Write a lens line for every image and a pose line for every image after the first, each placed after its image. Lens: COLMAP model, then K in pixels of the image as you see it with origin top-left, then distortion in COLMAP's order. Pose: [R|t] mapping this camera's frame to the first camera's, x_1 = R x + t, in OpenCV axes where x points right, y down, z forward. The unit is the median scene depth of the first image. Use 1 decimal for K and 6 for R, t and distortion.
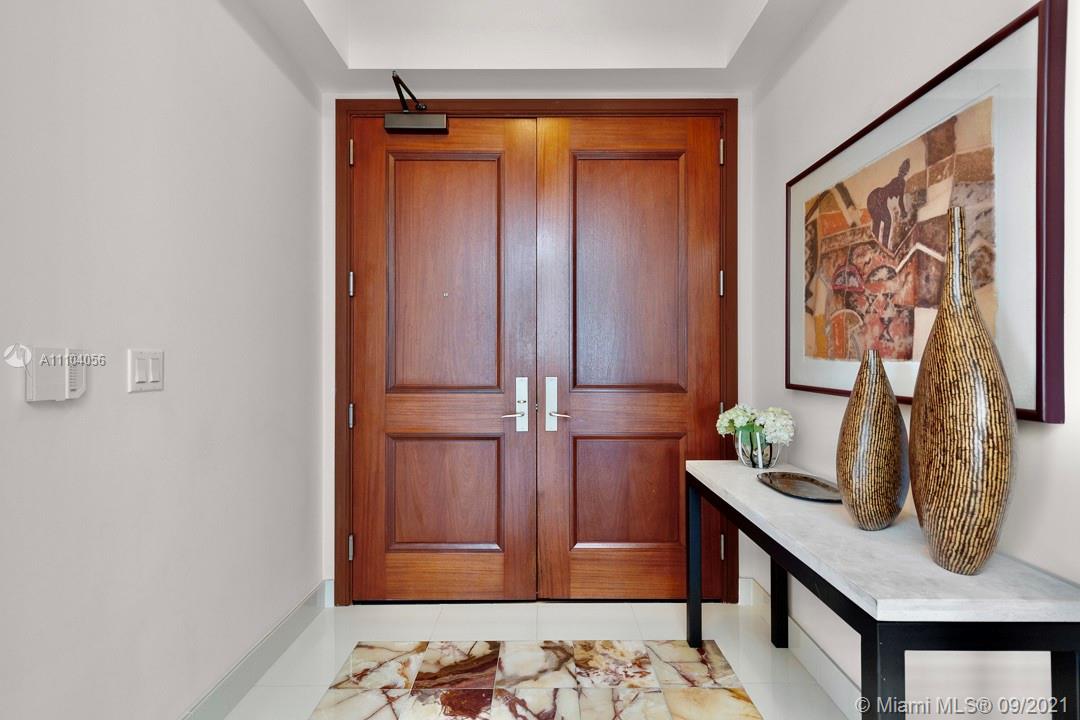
lens RADIAL K [[491.0, 0, 544.3], [0, 491.0, 360.1], [0, 0, 1]] dist [0.009983, -0.000128]
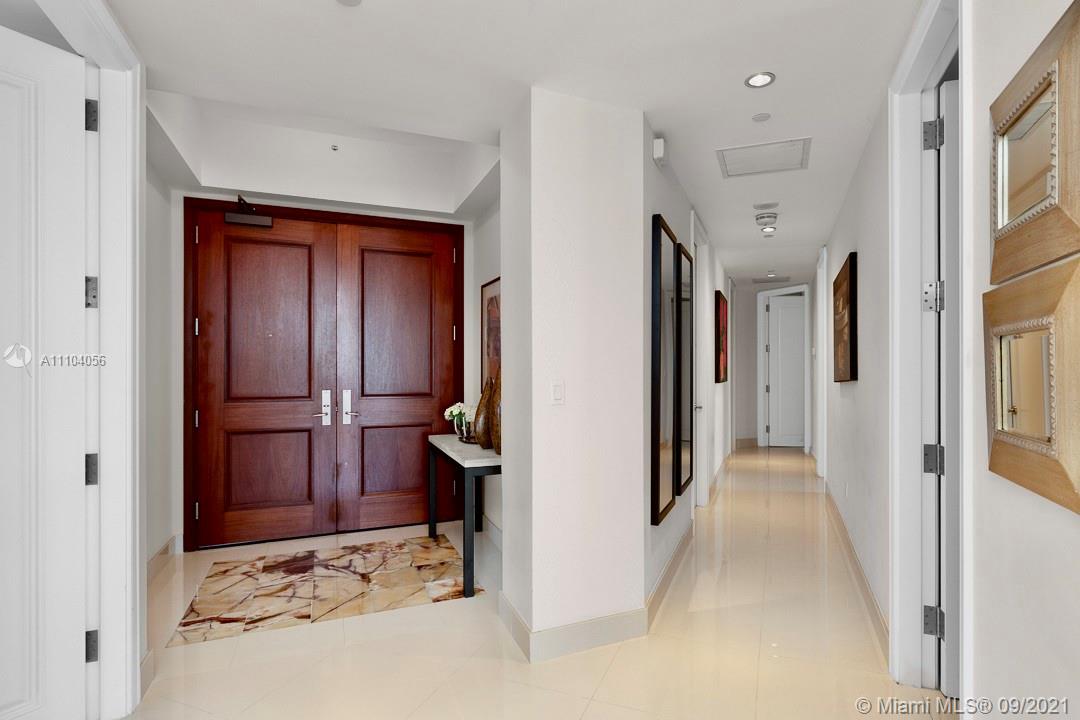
lens RADIAL K [[548.9, 0, 562.8], [0, 548.9, 368.4], [0, 0, 1]] dist [0.001759, 0.000244]
pose [[0.918662, 0.000704, 0.395045, -0.045330], [-0.001201, 0.999999, 0.001010, -0.036853], [-0.395044, -0.001402, 0.918661, -0.896347]]
